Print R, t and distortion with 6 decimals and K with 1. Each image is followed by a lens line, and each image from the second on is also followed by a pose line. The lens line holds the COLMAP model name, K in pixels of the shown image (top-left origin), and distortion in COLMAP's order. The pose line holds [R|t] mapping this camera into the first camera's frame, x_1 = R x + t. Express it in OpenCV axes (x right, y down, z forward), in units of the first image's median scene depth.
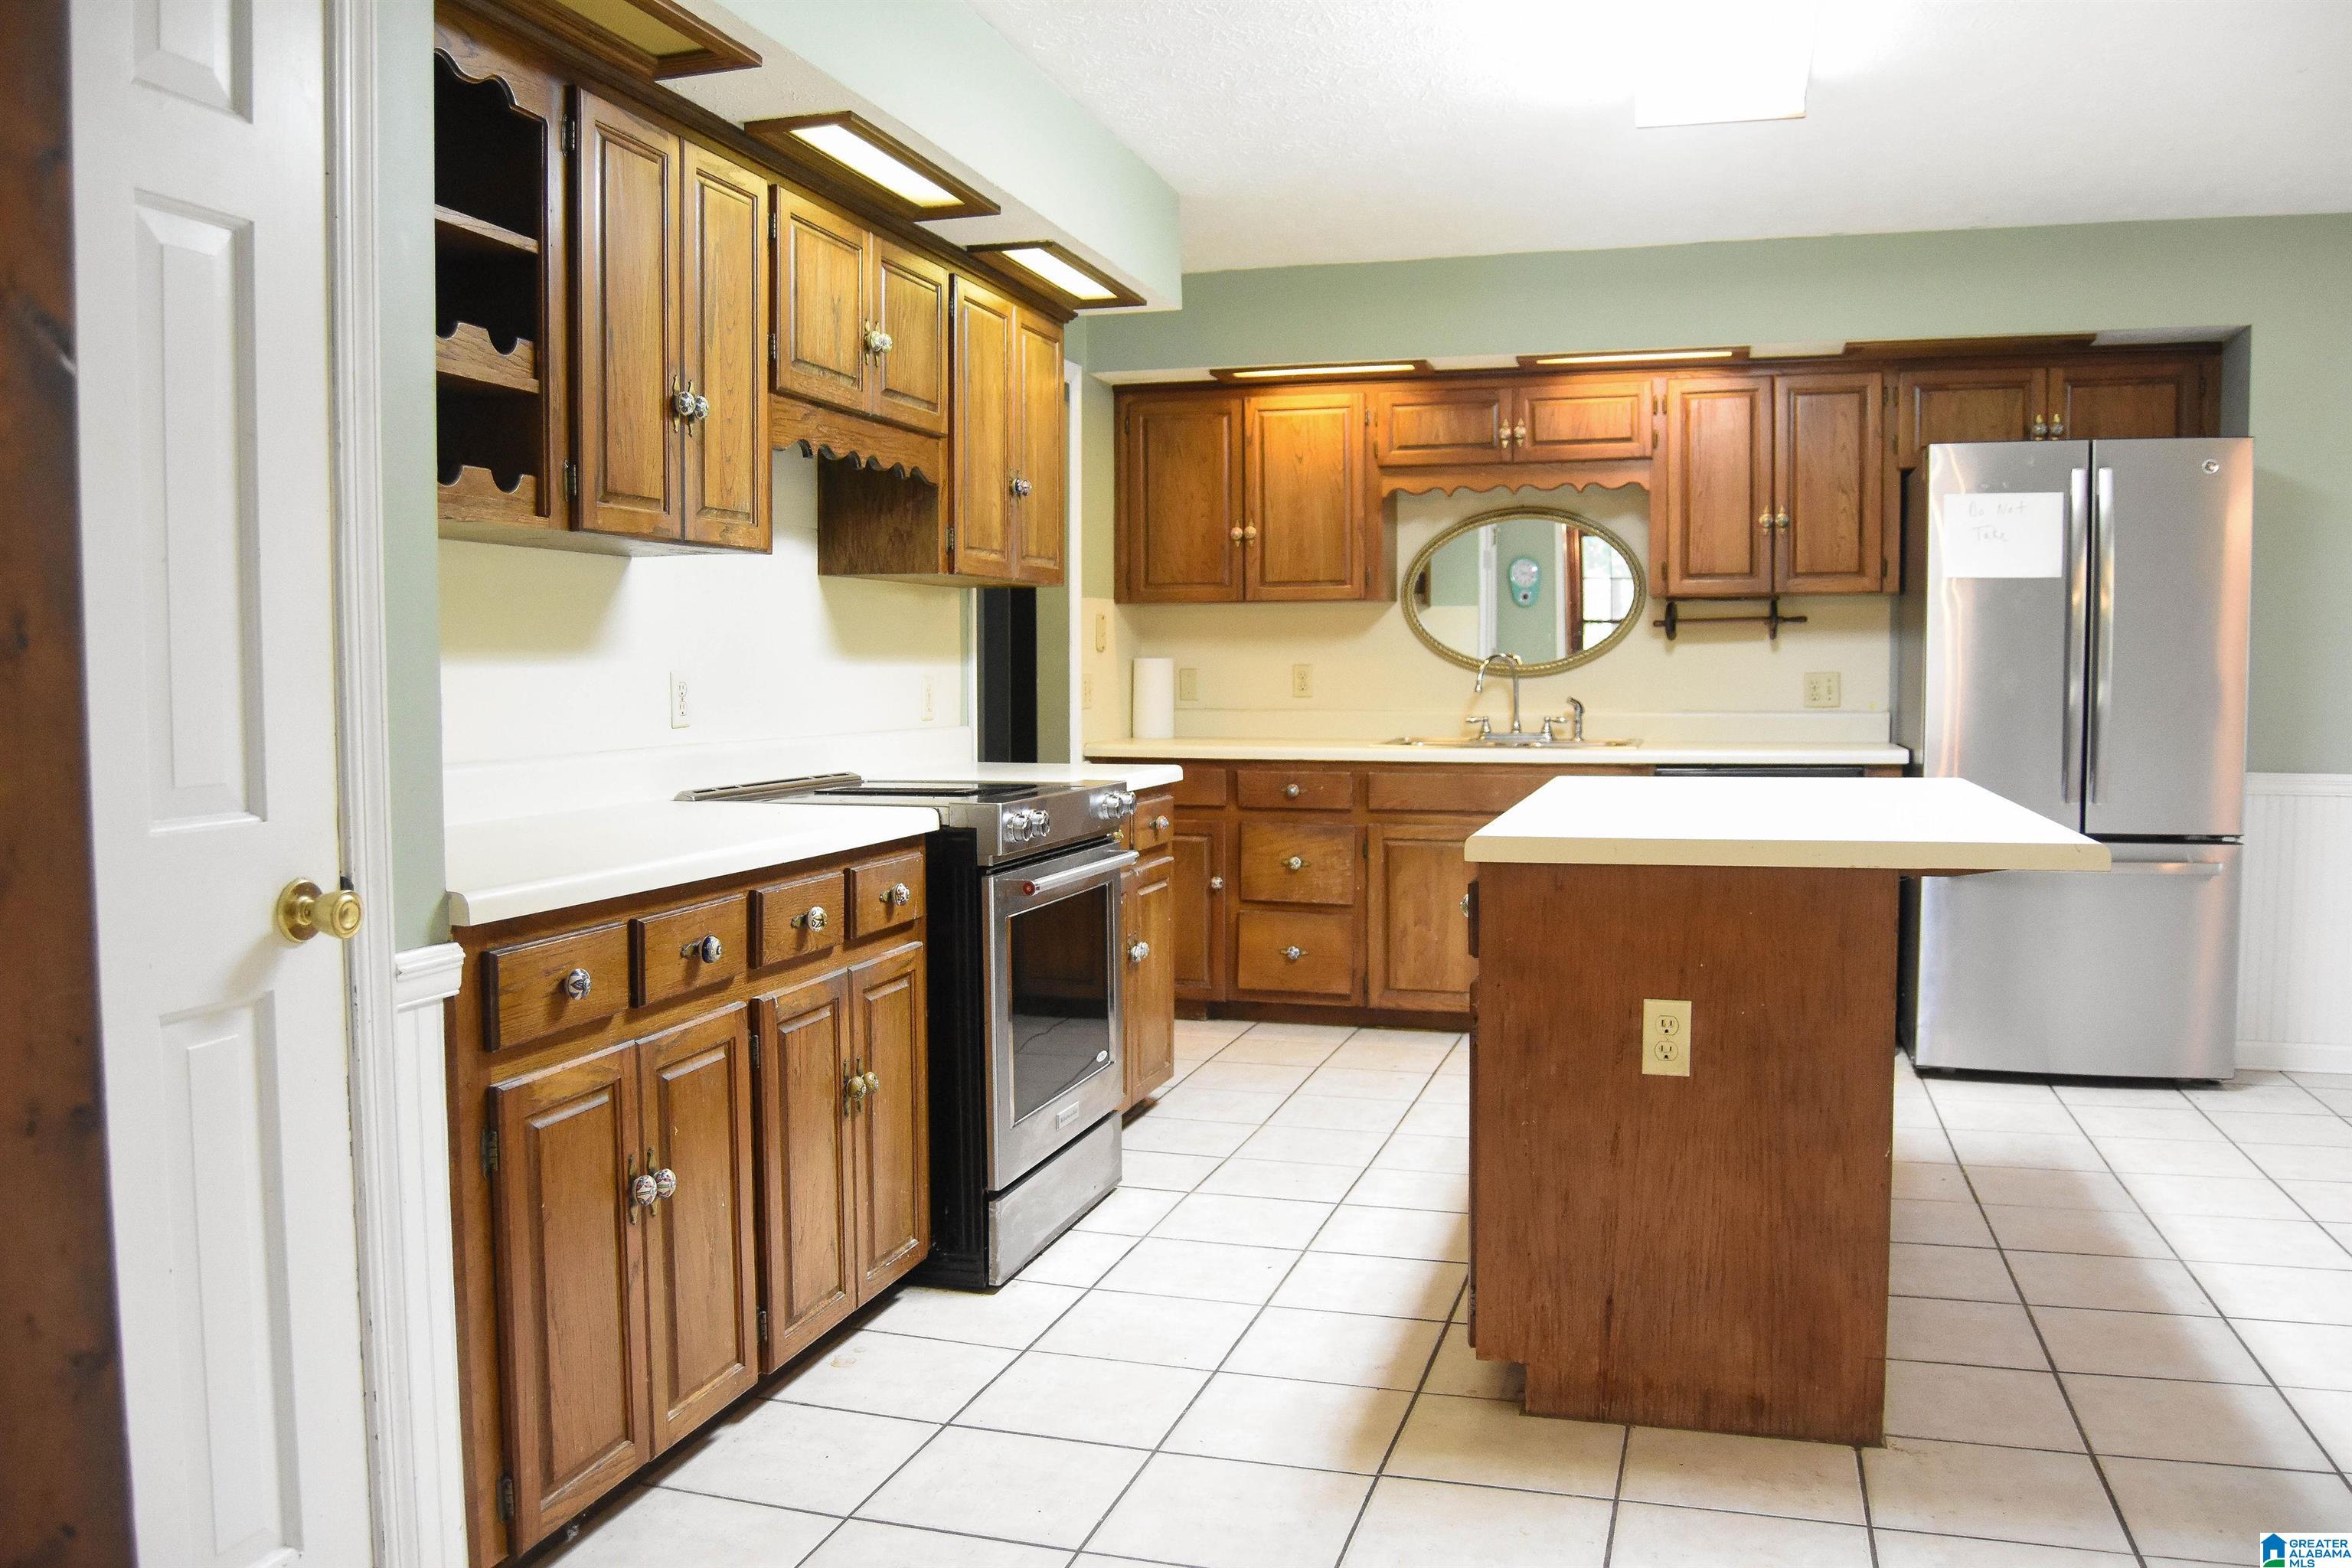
lens RADIAL K [[1898.8, 0, 1176.0], [0, 1898.8, 784.0], [0, 0, 1]] dist [-0.116706, 0.106708]
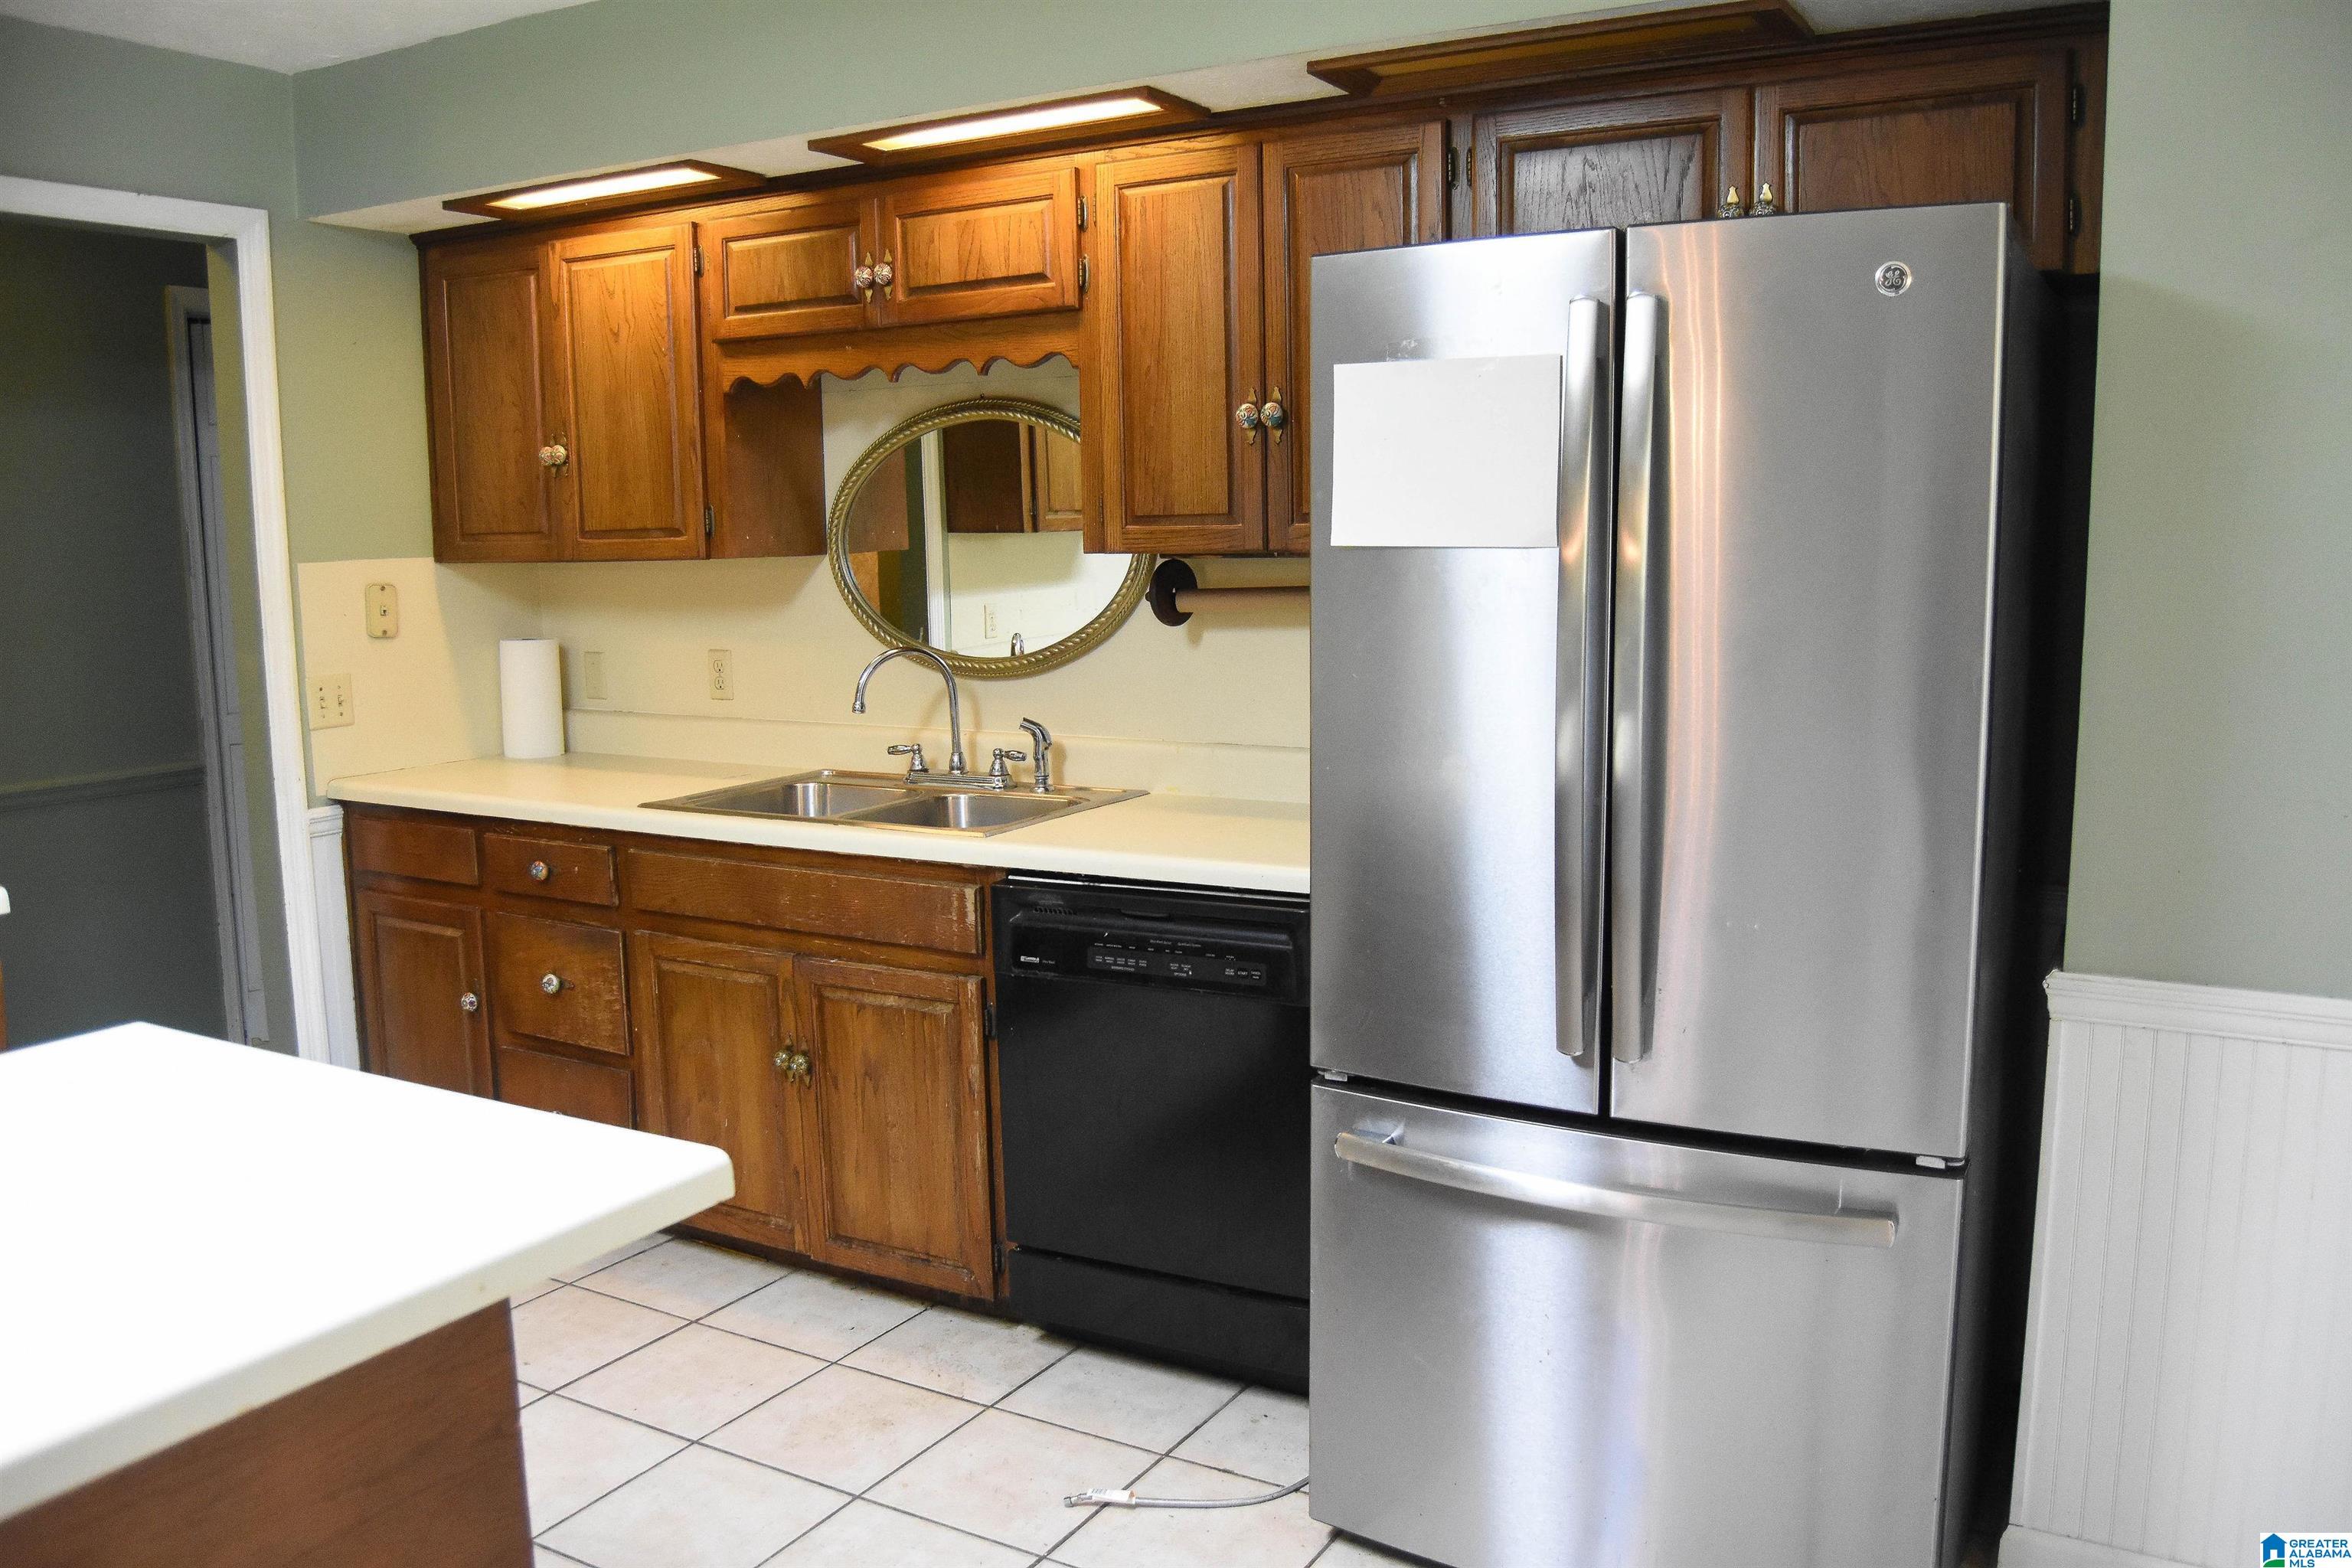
lens RADIAL K [[1898.8, 0, 1176.0], [0, 1898.8, 784.0], [0, 0, 1]] dist [-0.116706, 0.106708]
pose [[0.966526, 0.026140, -0.255234, 0.417650], [-0.005717, 0.996744, 0.080434, -0.075698], [0.256506, -0.076283, 0.963528, 0.445498]]
